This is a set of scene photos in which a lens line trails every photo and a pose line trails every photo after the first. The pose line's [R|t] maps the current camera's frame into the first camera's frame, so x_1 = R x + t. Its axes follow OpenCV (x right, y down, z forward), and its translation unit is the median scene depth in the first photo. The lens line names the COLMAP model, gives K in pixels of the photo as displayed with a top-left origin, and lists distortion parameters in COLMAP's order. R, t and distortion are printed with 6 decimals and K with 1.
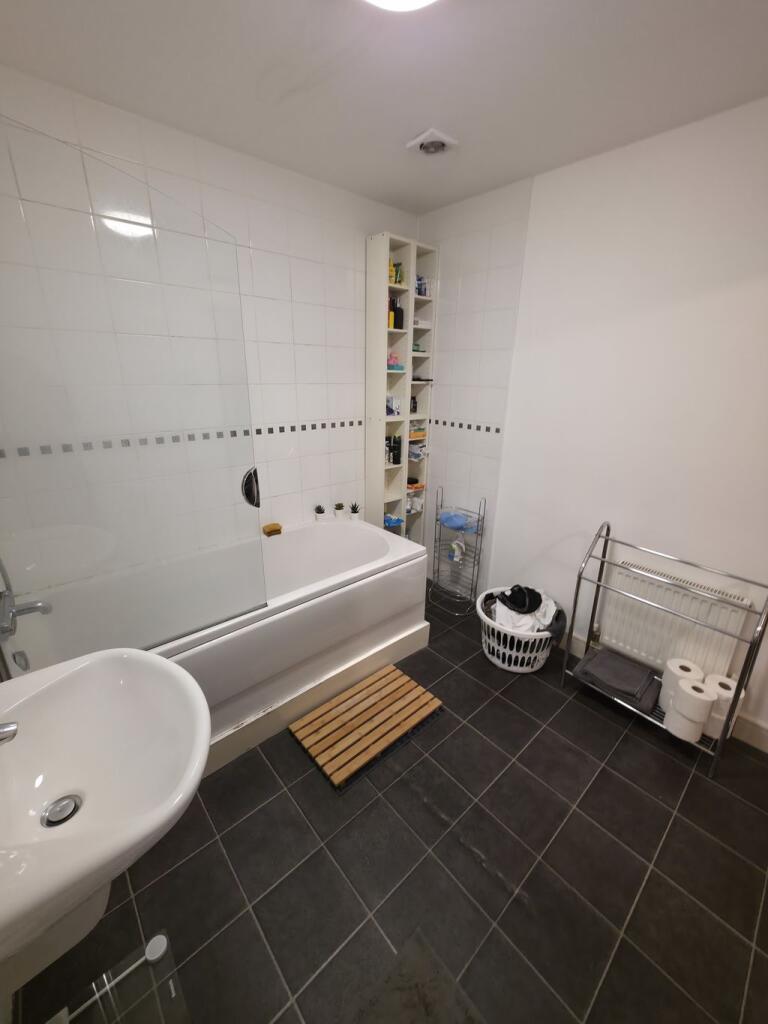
lens RADIAL K [[409.3, 0, 390.2], [0, 409.3, 512.5], [0, 0, 1]] dist [0.001203, 0.000369]
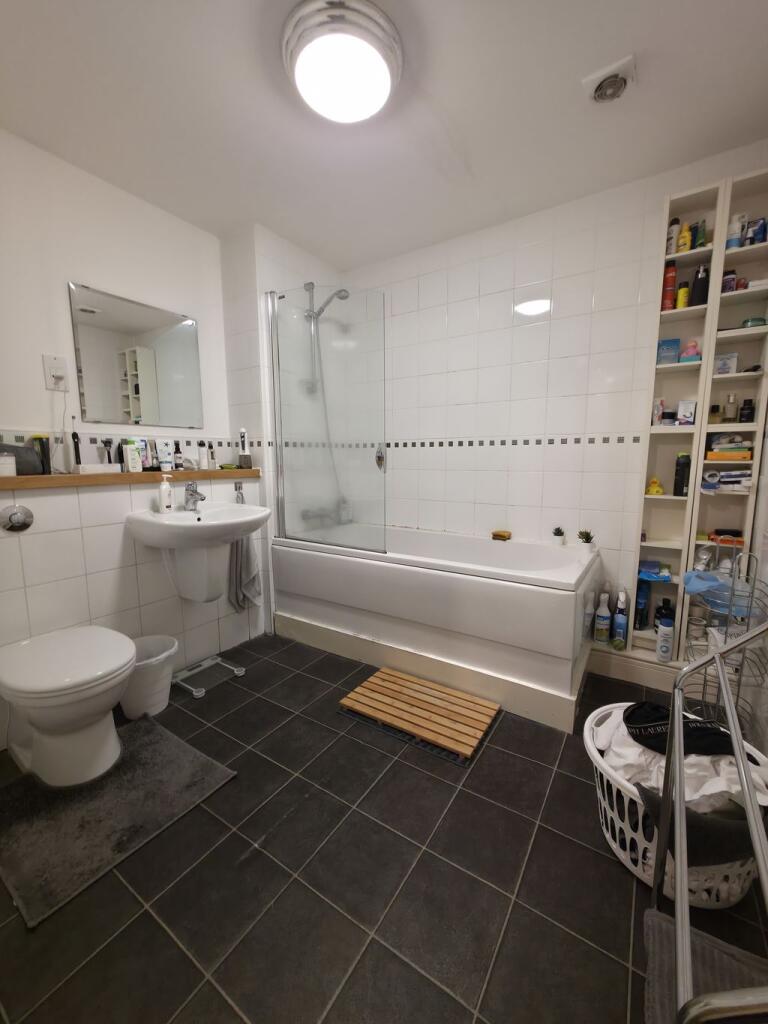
lens RADIAL K [[409.3, 0, 390.2], [0, 409.3, 512.5], [0, 0, 1]] dist [0.001203, 0.000369]
pose [[0.250553, 0.109015, -0.961945, 0.785510], [-0.300279, 0.953385, 0.029833, 0.048106], [0.920356, 0.281377, 0.271609, 0.522708]]
